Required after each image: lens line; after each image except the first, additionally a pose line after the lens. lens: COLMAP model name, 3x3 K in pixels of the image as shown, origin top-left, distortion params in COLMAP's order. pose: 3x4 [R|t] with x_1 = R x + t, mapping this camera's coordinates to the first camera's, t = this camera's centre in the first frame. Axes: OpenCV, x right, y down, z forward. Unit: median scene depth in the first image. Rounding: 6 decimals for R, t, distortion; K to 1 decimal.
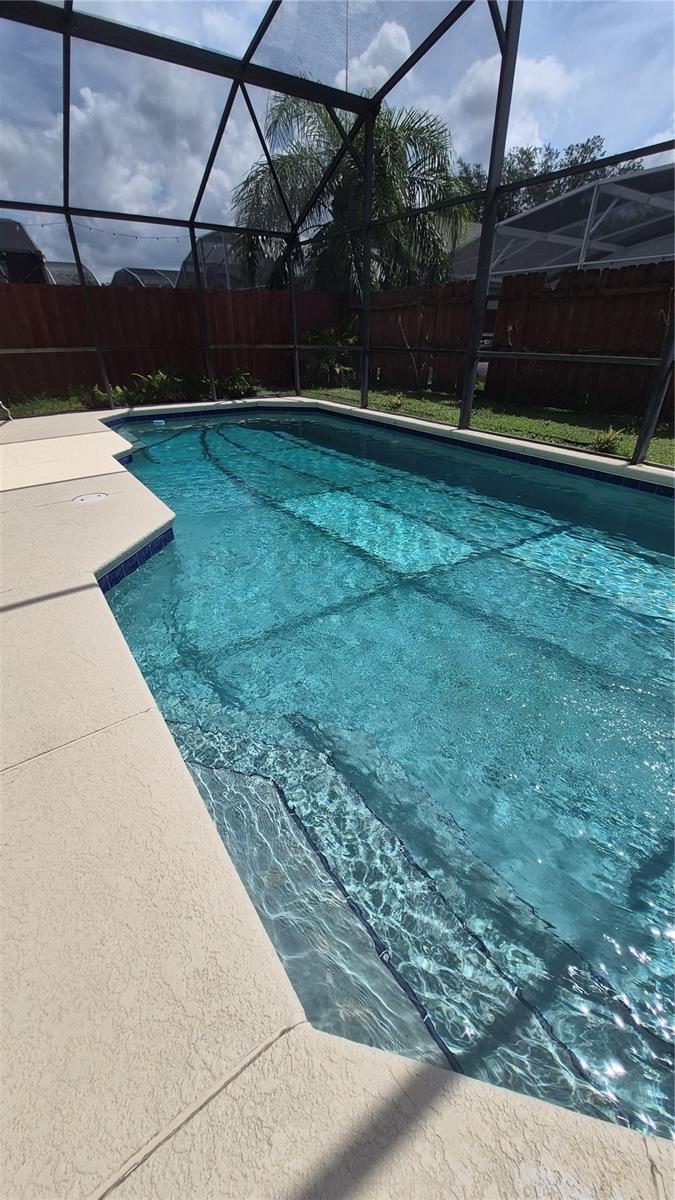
lens RADIAL K [[465.1, 0, 335.1], [0, 465.1, 602.3], [0, 0, 1]] dist [-0.003906, -0.000068]
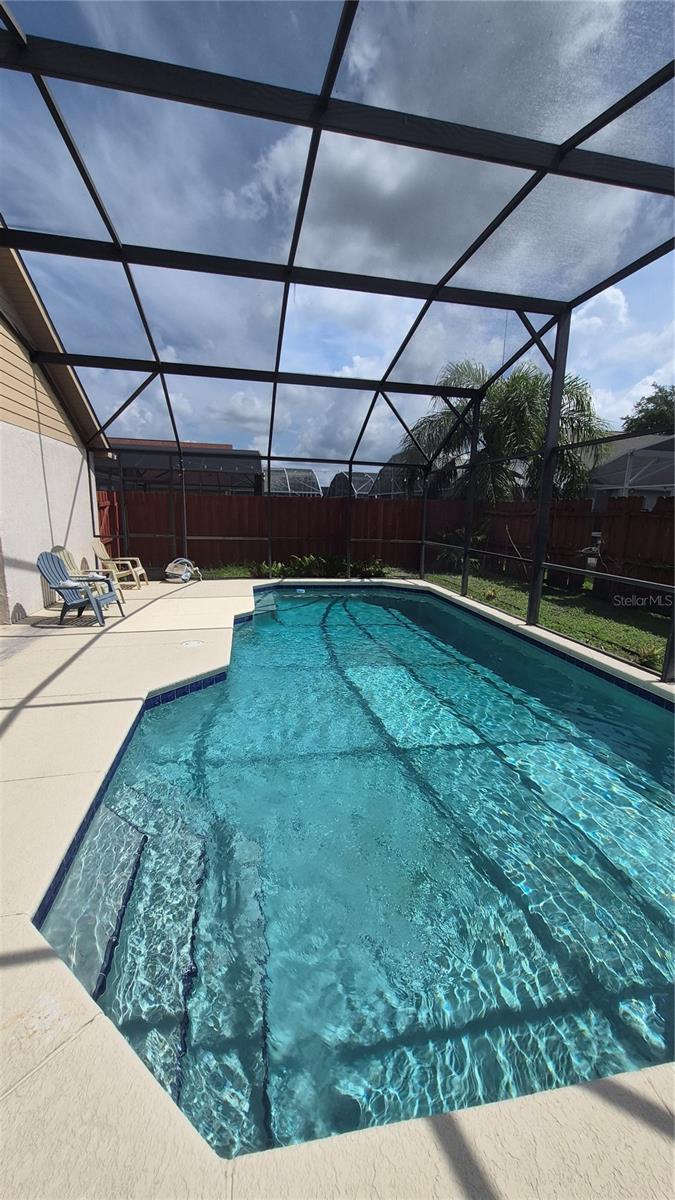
lens RADIAL K [[465.1, 0, 341.1], [0, 465.1, 601.9], [0, 0, 1]] dist [-0.003906, -0.000068]
pose [[0.924814, 0.101506, -0.366628, 0.217136], [-0.216331, 0.933073, -0.287359, -0.011652], [0.312922, 0.345067, 0.884878, -0.105438]]
